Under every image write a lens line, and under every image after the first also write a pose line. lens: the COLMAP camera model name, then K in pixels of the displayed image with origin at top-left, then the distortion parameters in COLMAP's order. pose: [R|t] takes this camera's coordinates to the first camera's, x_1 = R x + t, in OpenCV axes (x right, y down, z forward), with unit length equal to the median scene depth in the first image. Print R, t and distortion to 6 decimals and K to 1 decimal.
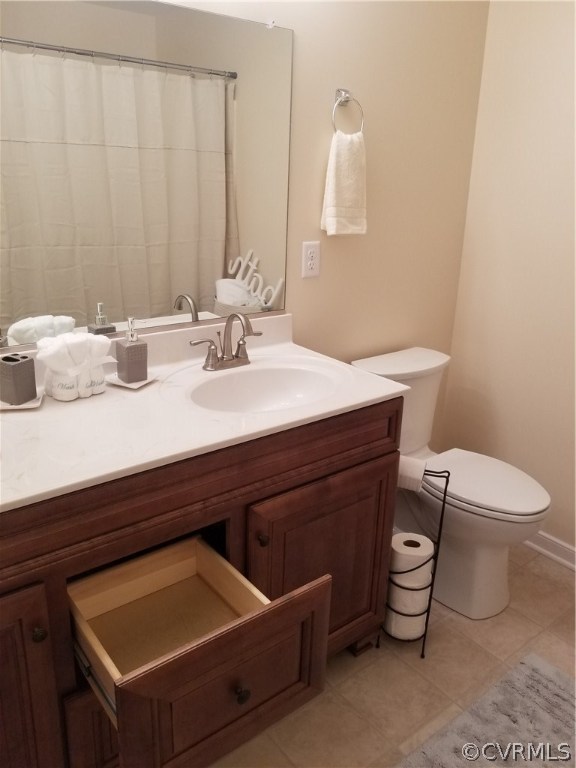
lens RADIAL K [[616.0, 0, 288.0], [0, 616.0, 384.0], [0, 0, 1]] dist [-0.010263, -0.006326]
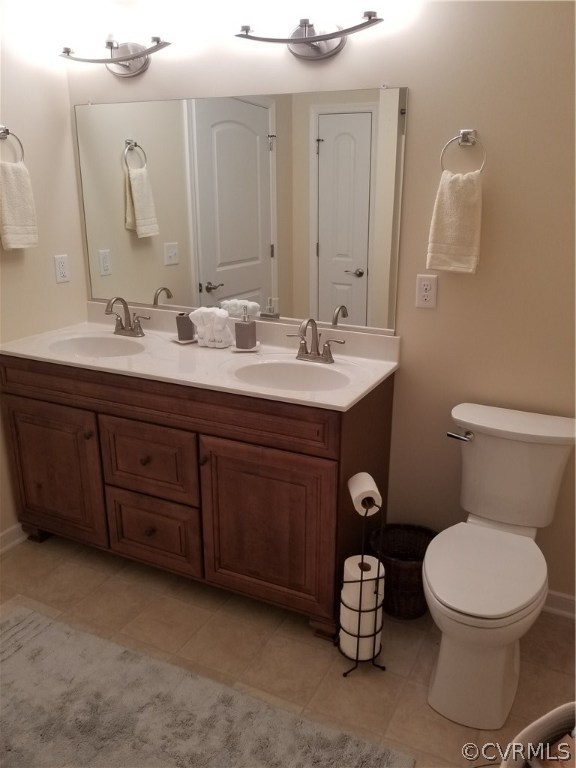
lens RADIAL K [[590.5, 0, 288.8], [0, 590.5, 394.3], [0, 0, 1]] dist [0.000597, 0.000079]
pose [[0.434188, 0.266785, -0.860411, 0.908538], [-0.291502, 0.945359, 0.146024, -0.119772], [0.852354, 0.187410, 0.488232, 0.348846]]
